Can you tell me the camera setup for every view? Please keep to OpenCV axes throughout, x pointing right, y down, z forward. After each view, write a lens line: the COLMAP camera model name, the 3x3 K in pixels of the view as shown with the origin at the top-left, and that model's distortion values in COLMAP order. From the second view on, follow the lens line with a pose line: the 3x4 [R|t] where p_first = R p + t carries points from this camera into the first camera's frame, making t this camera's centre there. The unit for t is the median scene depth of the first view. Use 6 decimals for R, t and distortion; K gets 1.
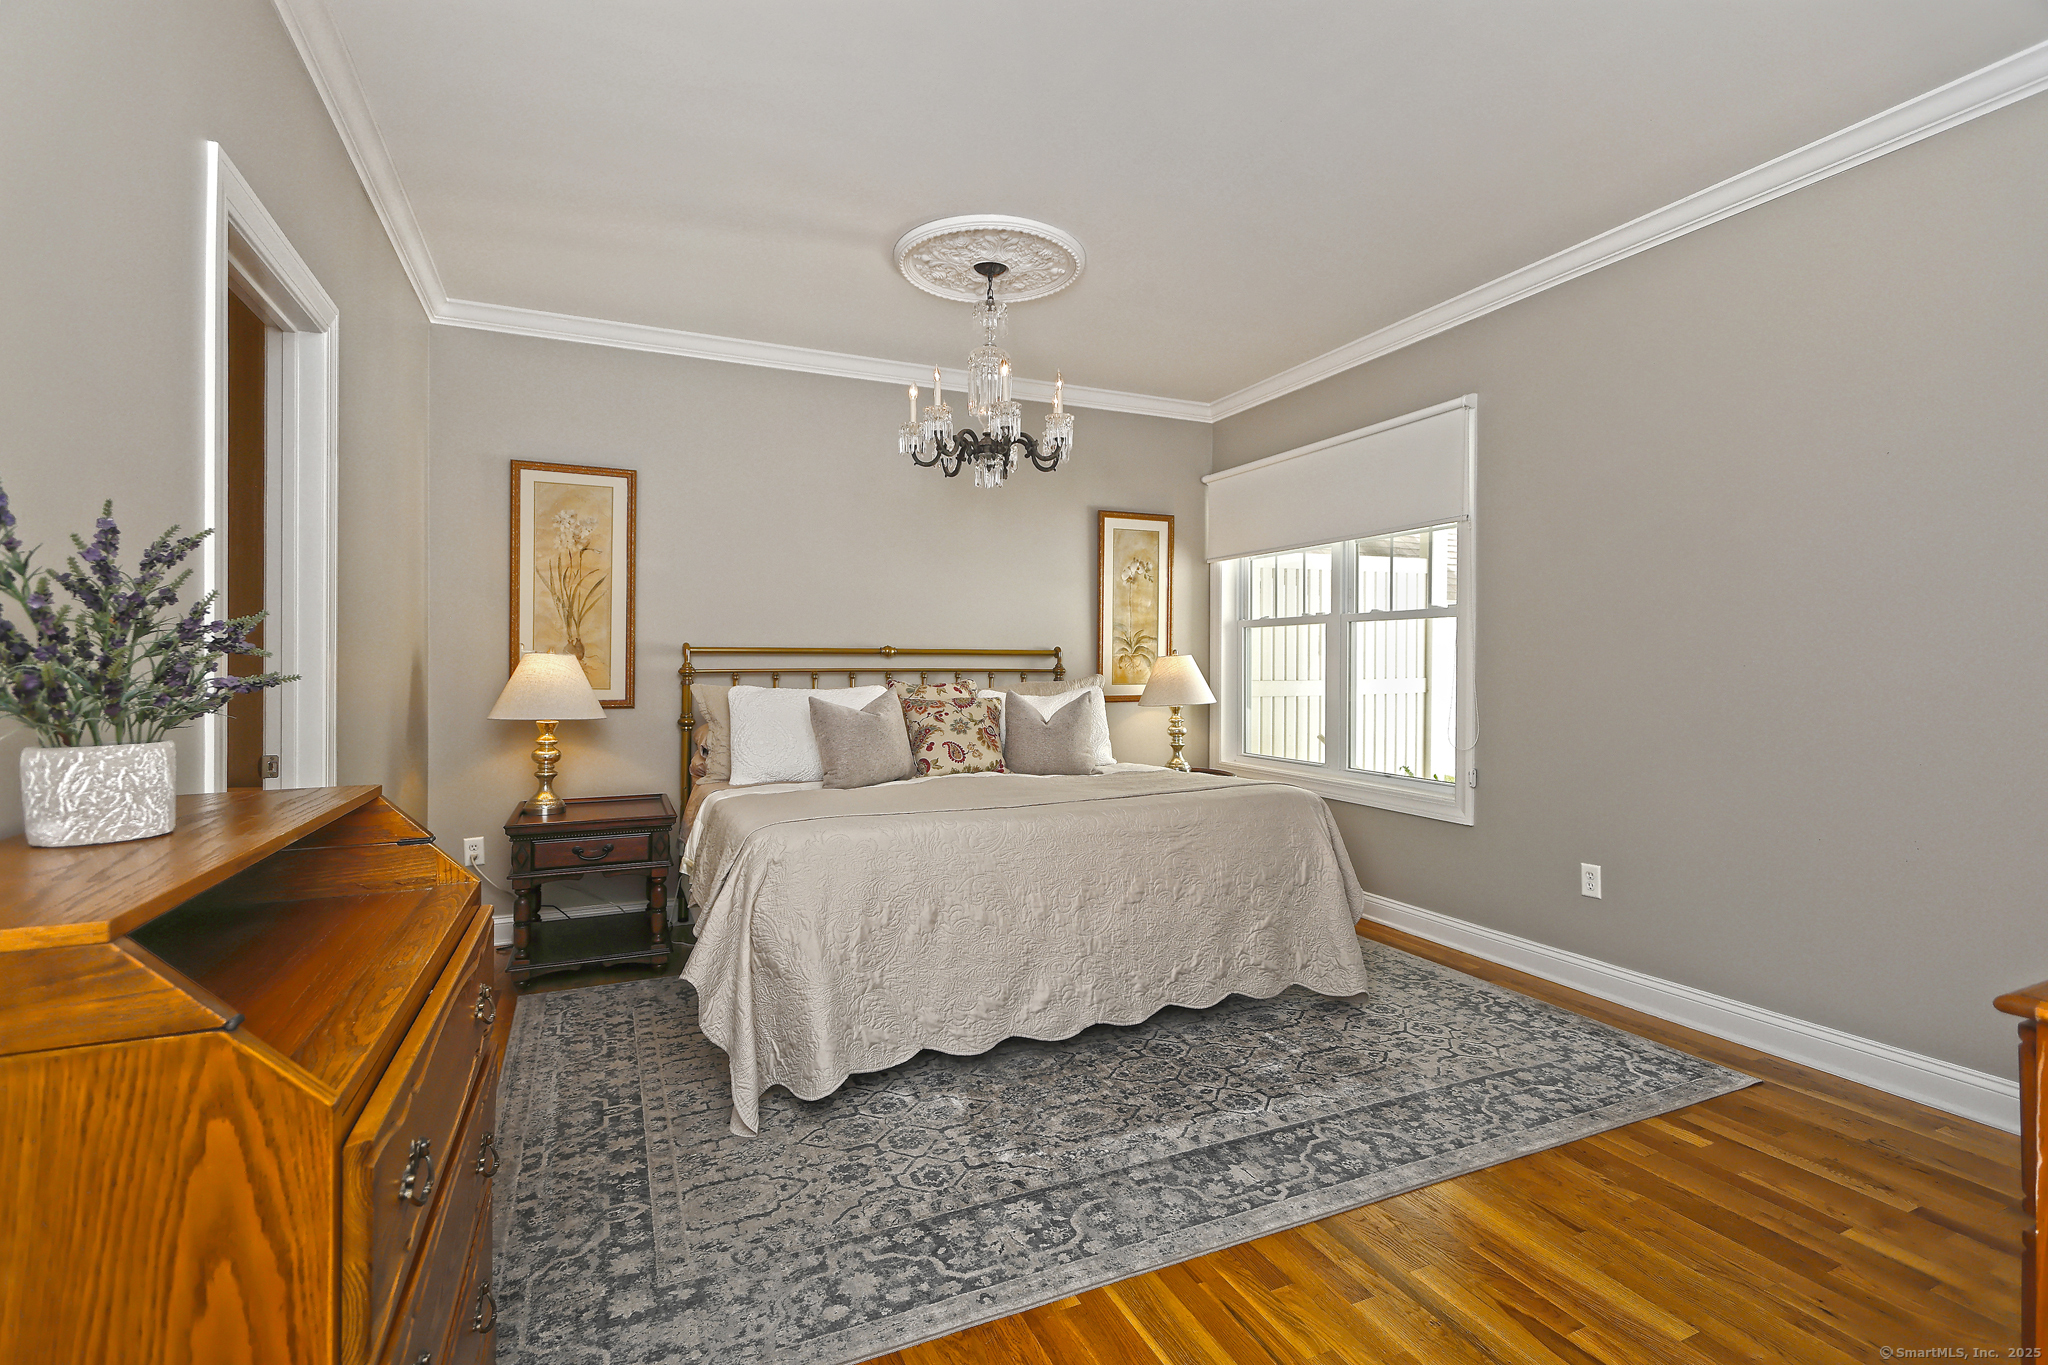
lens RADIAL K [[954.0, 0, 1036.7], [0, 954.0, 686.7], [0, 0, 1]] dist [0.007291, -0.003461]
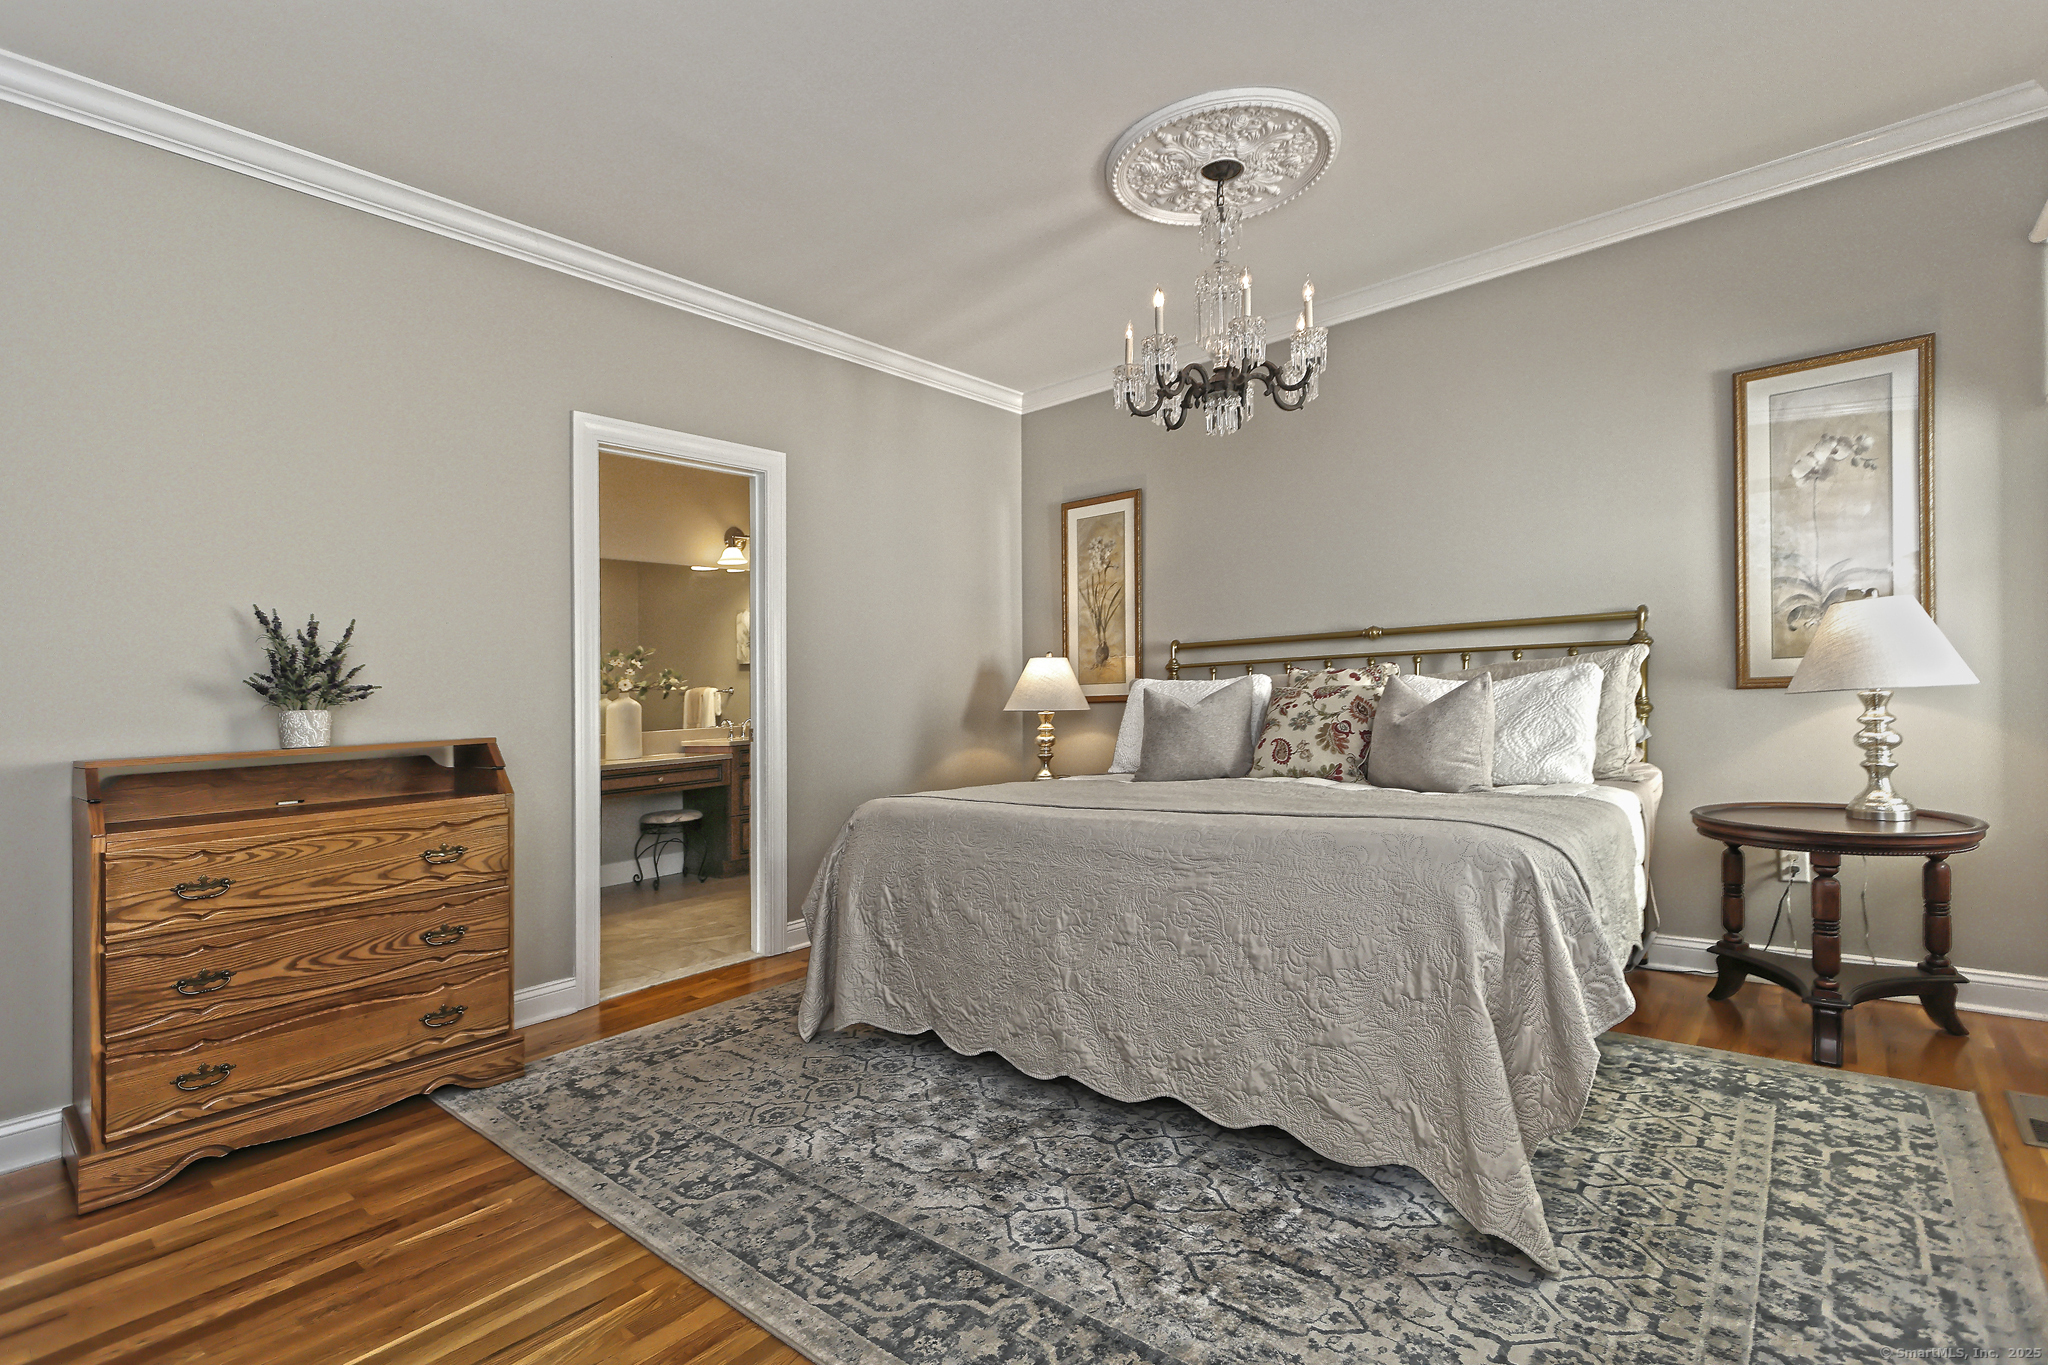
lens RADIAL K [[954.0, 0, 1032.0], [0, 954.0, 693.9], [0, 0, 1]] dist [0.007291, -0.003461]
pose [[0.422324, -0.015006, -0.906321, 0.591697], [0.018143, 0.999803, -0.008099, 0.022237], [0.906263, -0.013023, 0.422513, 0.466256]]
